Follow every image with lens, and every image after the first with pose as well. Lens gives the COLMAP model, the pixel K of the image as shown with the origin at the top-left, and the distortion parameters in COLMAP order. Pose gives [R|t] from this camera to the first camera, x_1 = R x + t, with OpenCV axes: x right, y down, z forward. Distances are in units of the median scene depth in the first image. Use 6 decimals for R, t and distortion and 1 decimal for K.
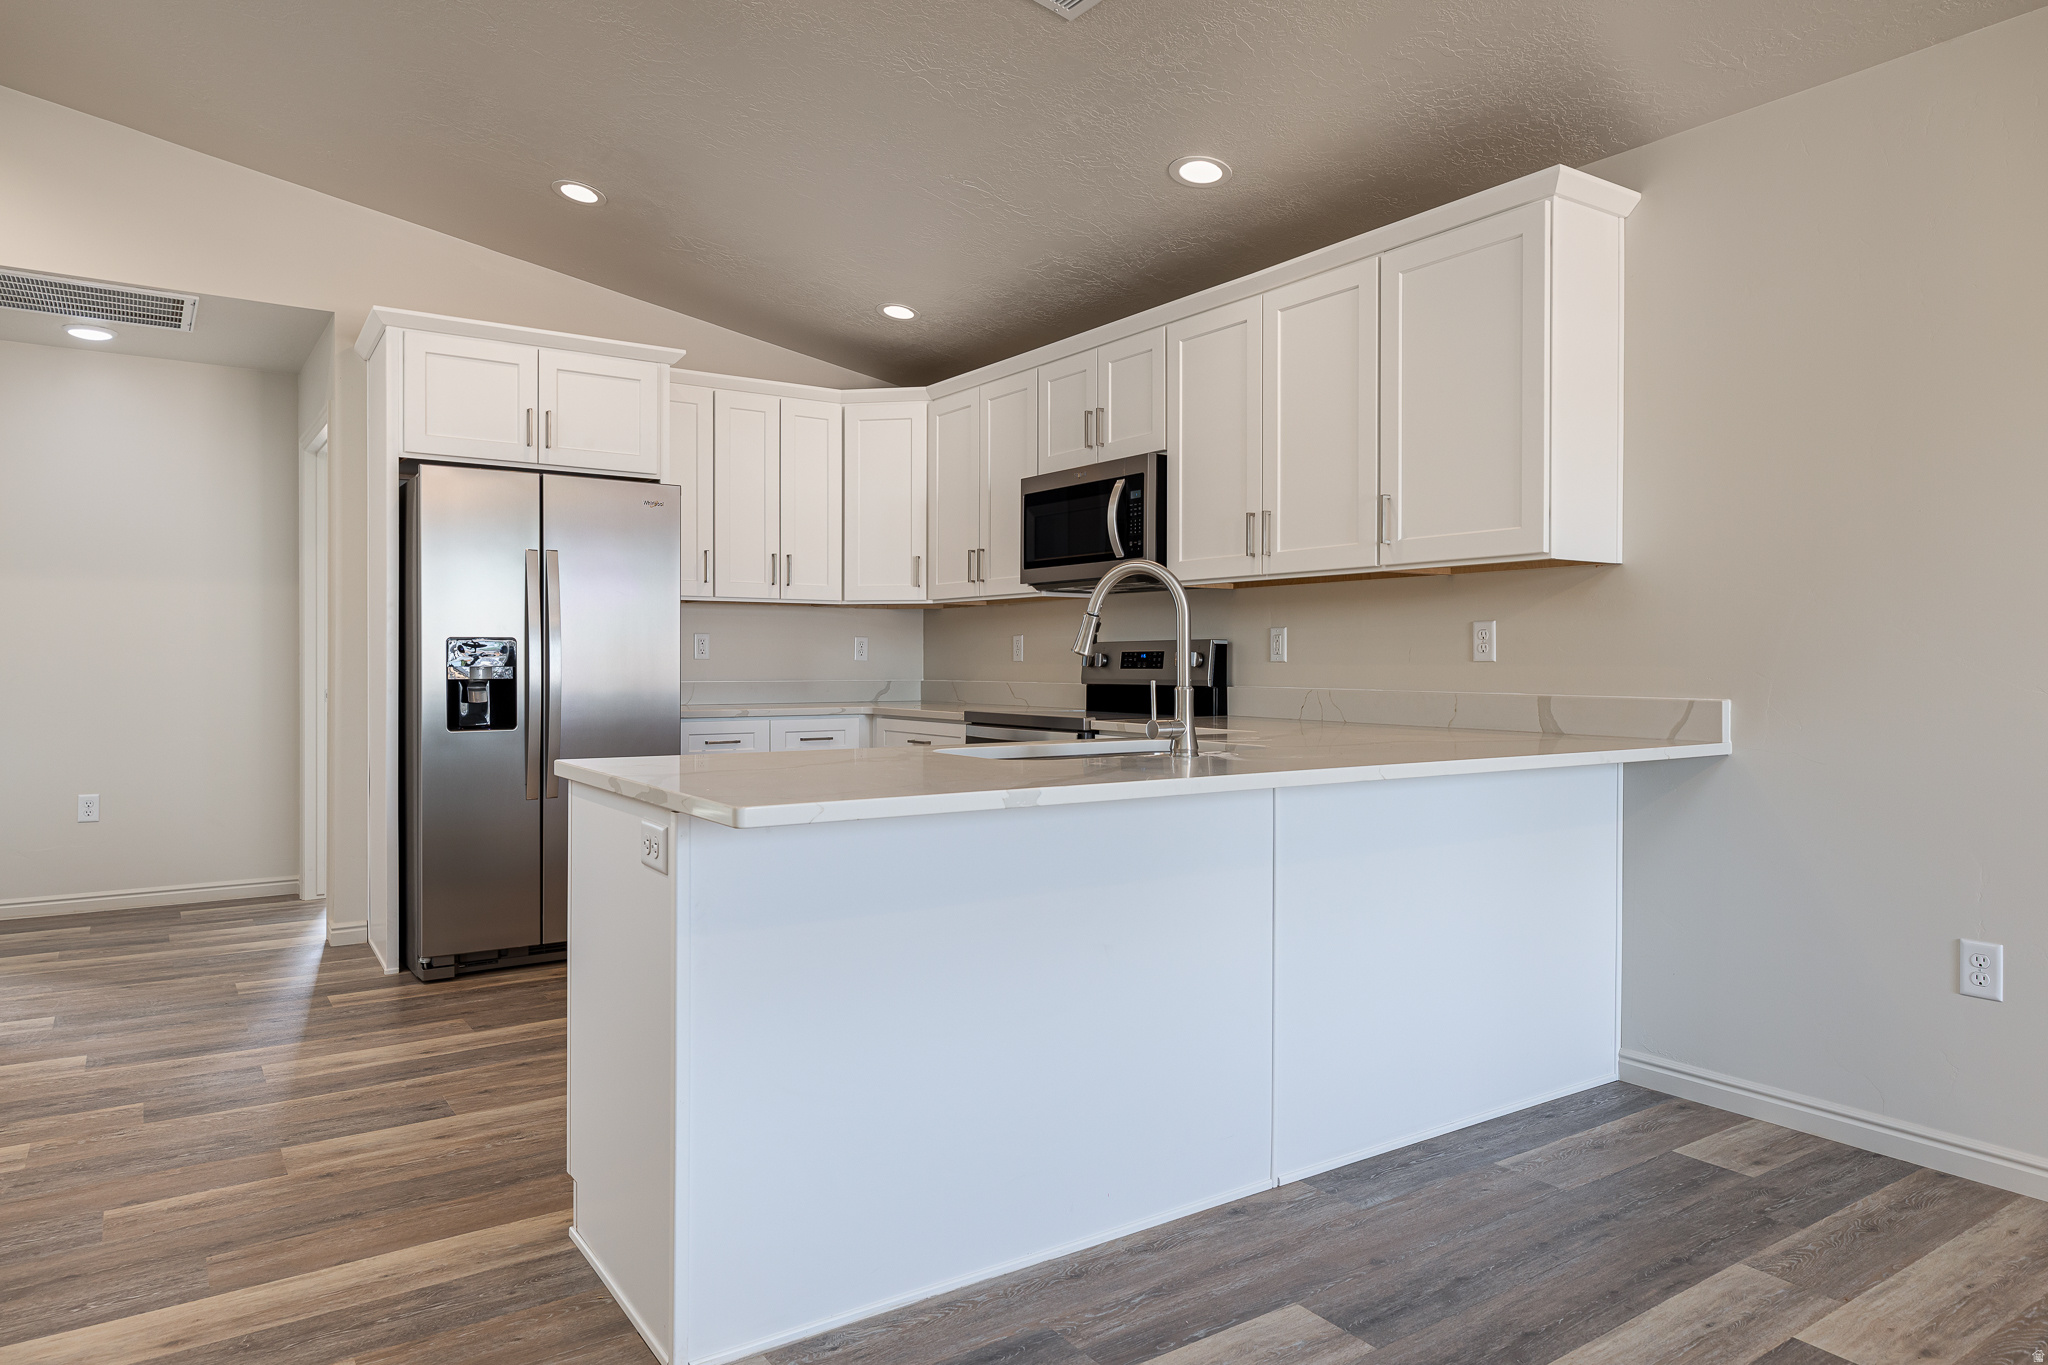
lens RADIAL K [[1273.8, 0, 1015.2], [0, 1273.8, 694.8], [0, 0, 1]] dist [0.003739, 0.000275]
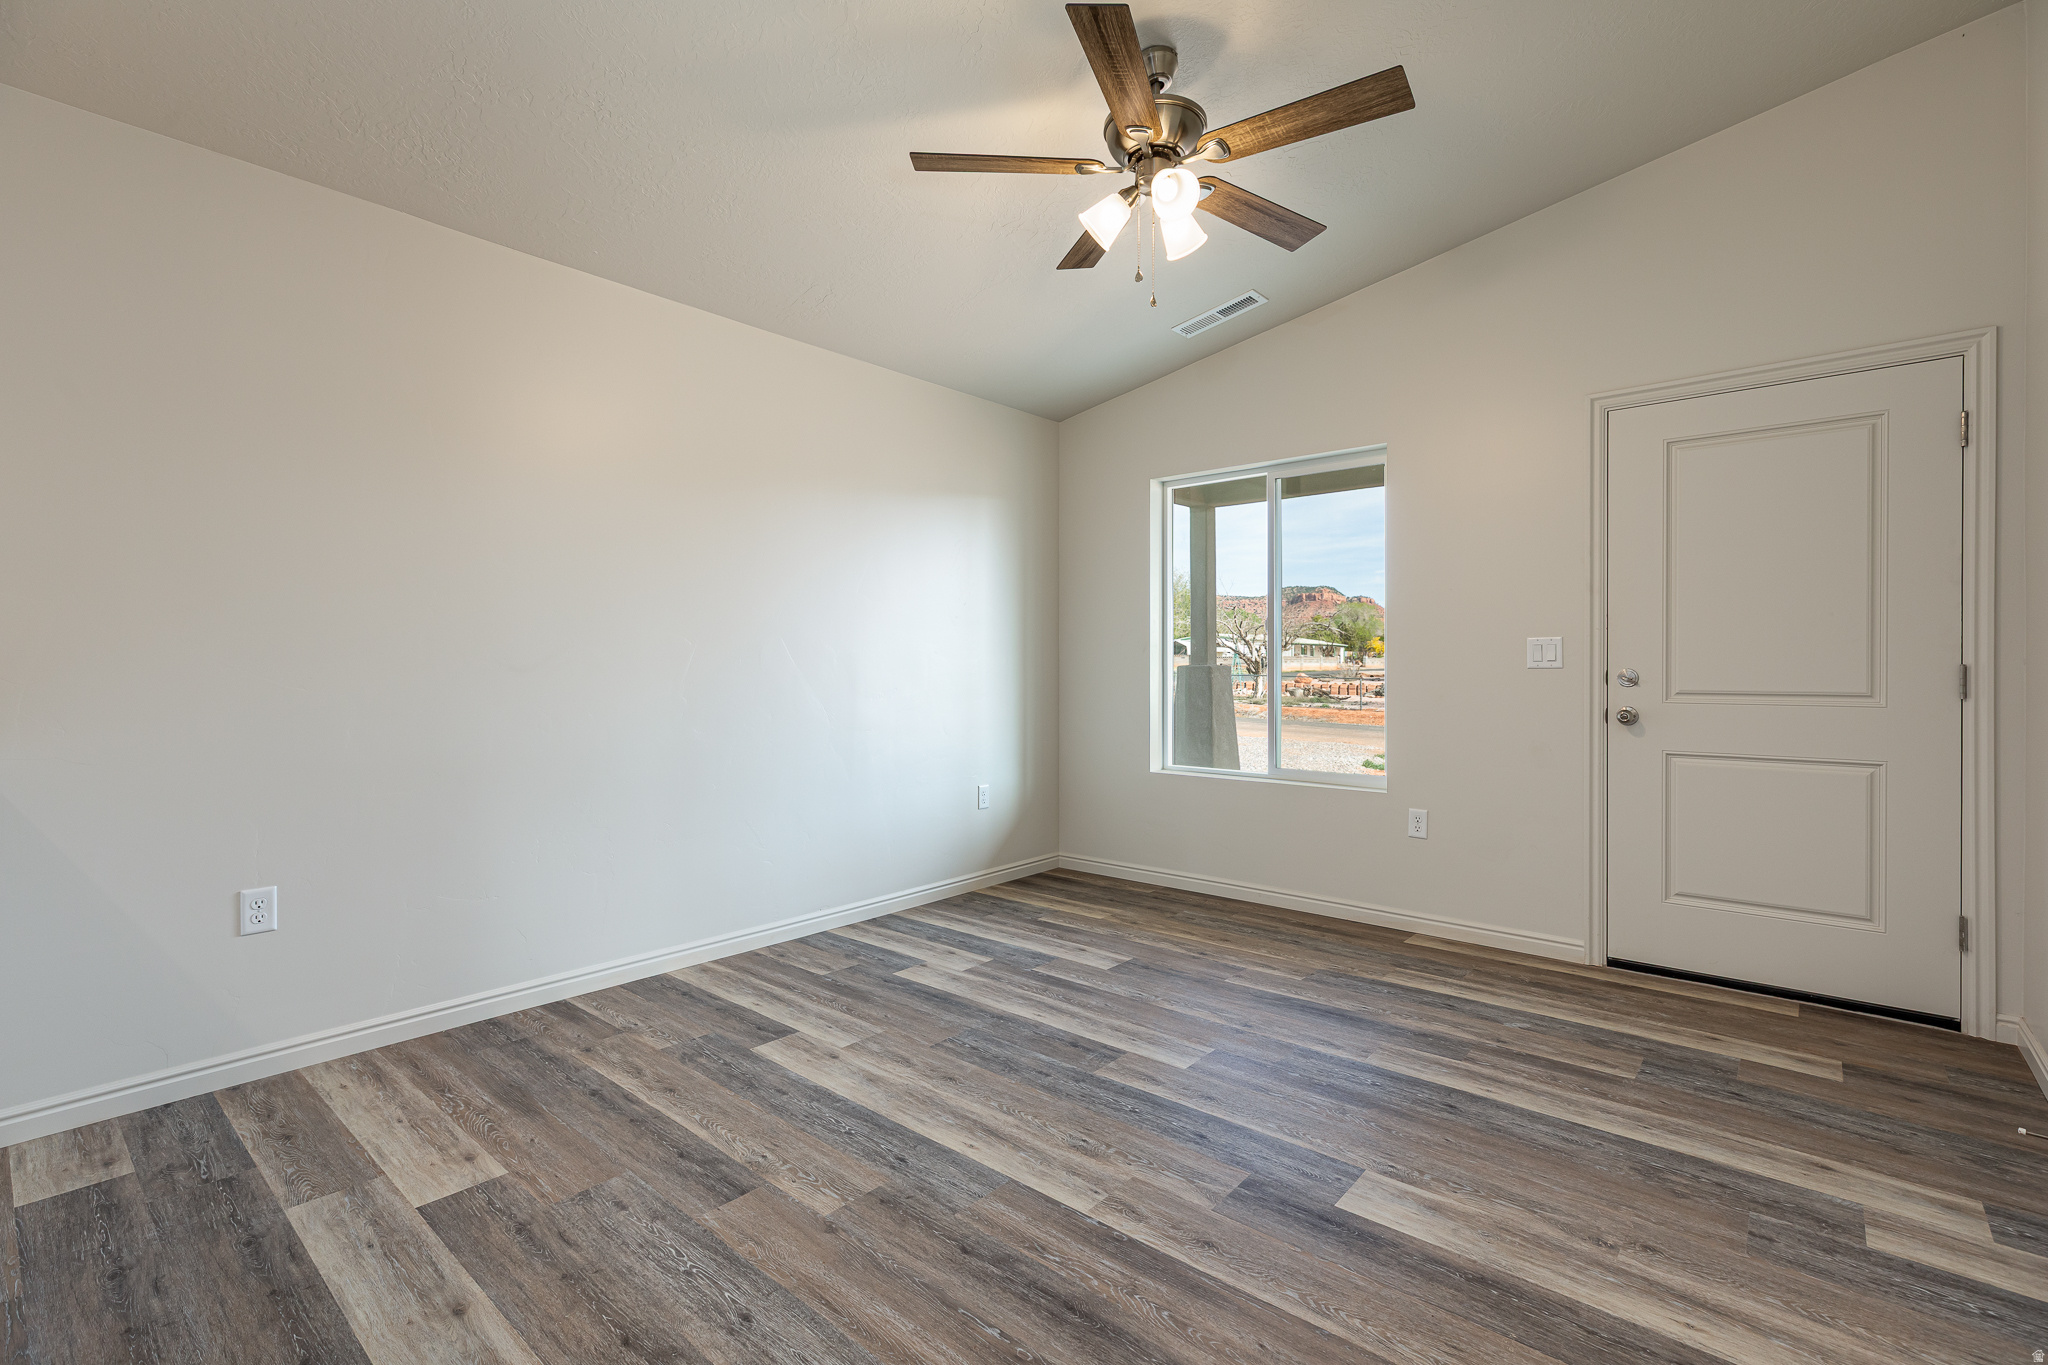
lens RADIAL K [[917.6, 0, 1020.1], [0, 917.6, 683.3], [0, 0, 1]] dist [0.002510, -0.000544]
pose [[-0.252171, -0.019491, 0.967486, -0.191353], [0.024118, 0.999360, 0.026419, -0.009645], [-0.967382, 0.029996, -0.251540, 0.304484]]
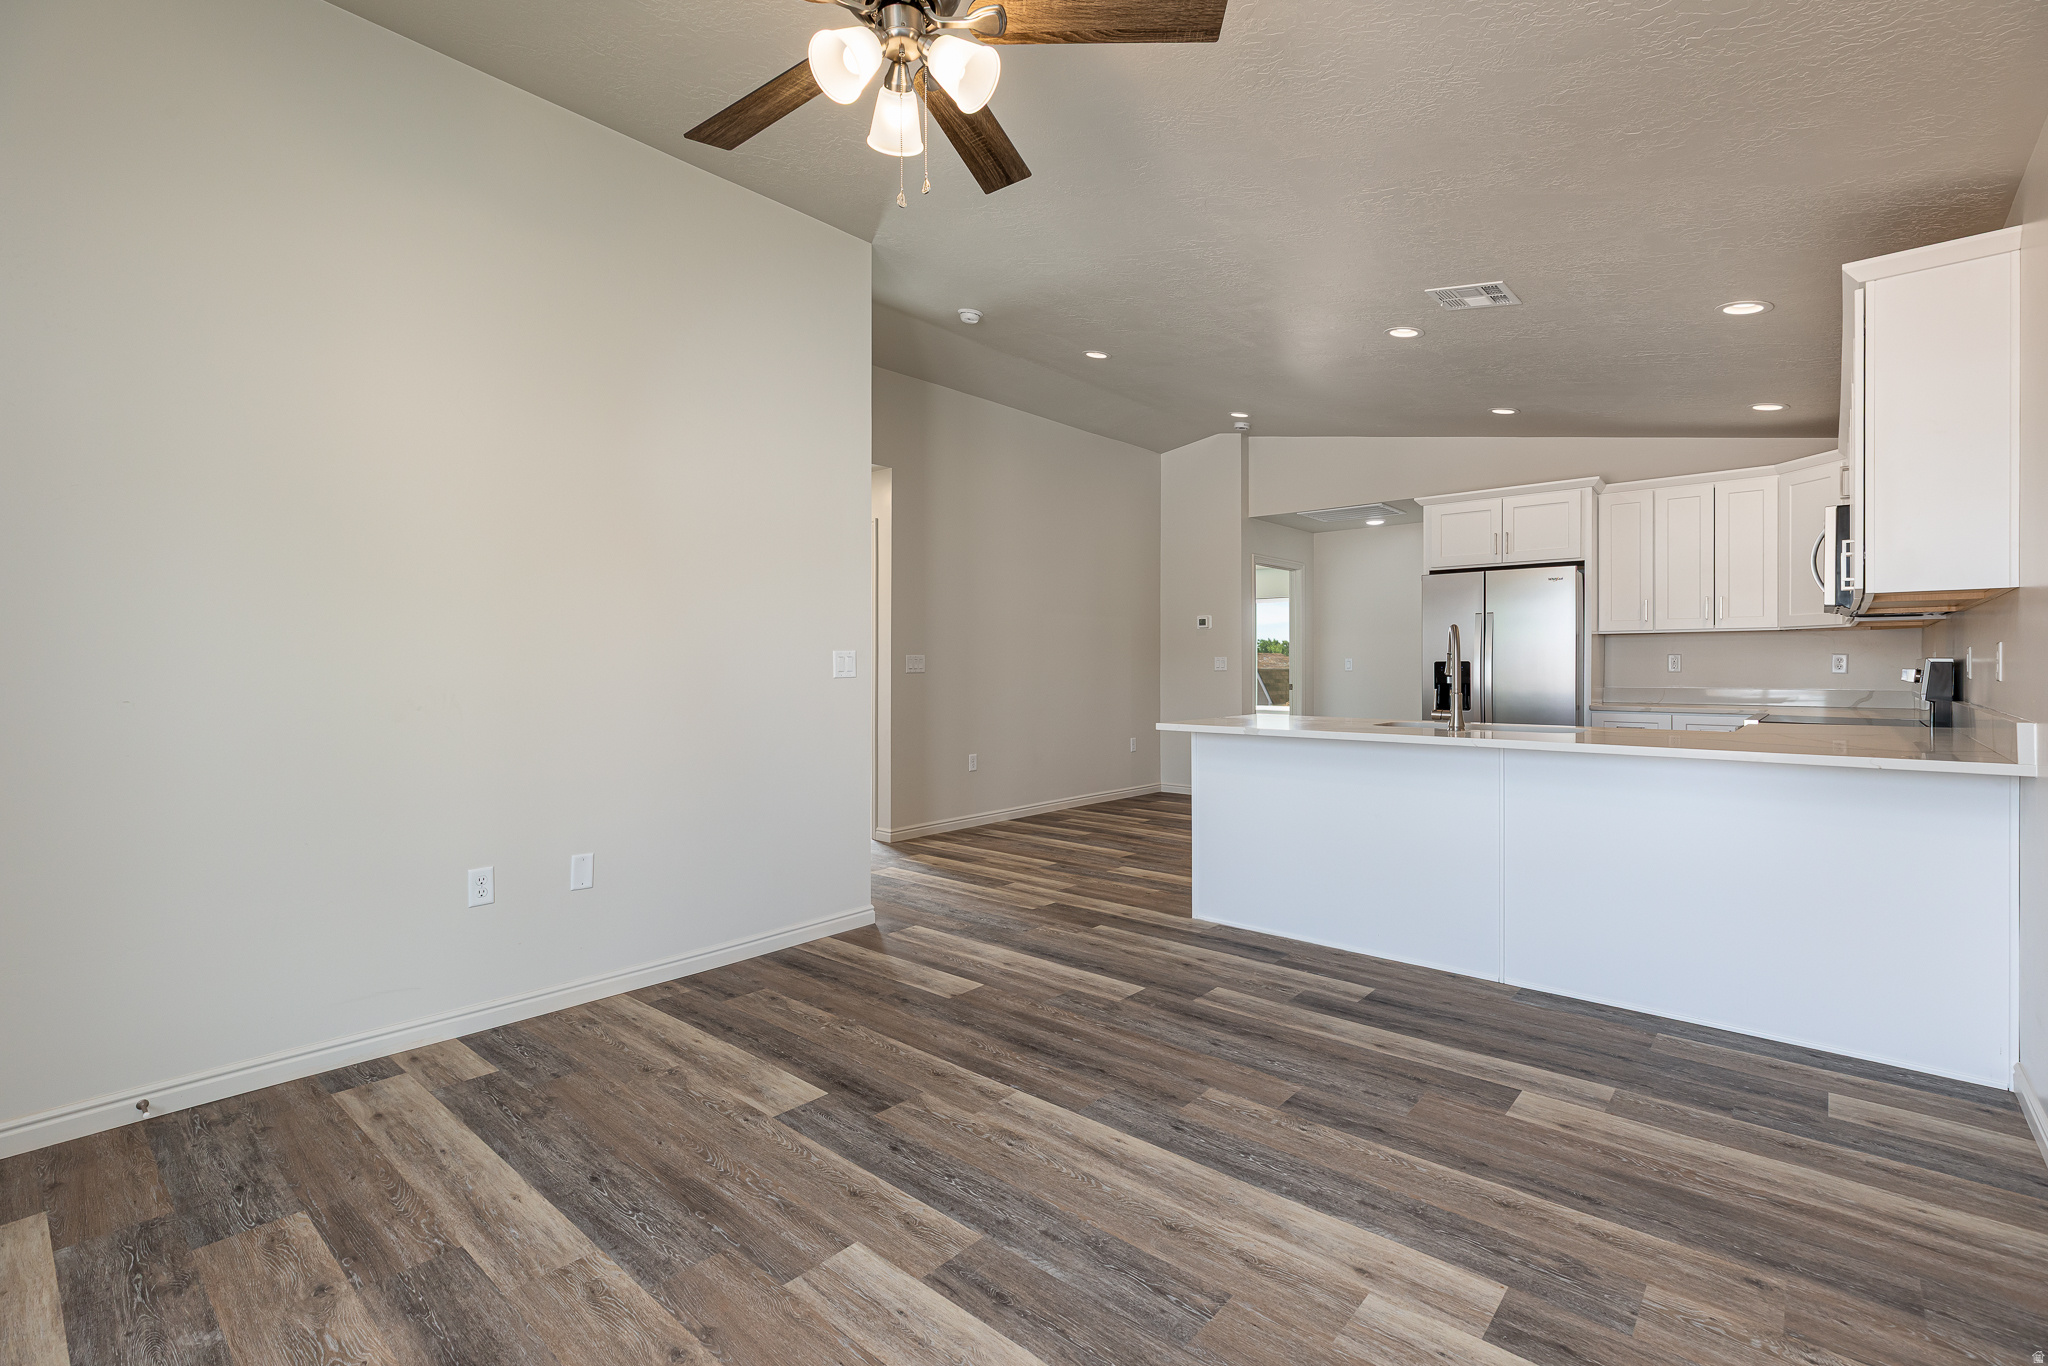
lens RADIAL K [[920.9, 0, 1017.6], [0, 920.9, 656.0], [0, 0, 1]] dist [0.003246, -0.000303]
pose [[0.245899, -0.013087, -0.969207, 0.771934], [-0.022843, 0.999553, -0.019292, -0.011442], [0.969026, 0.026883, 0.245490, 0.025720]]
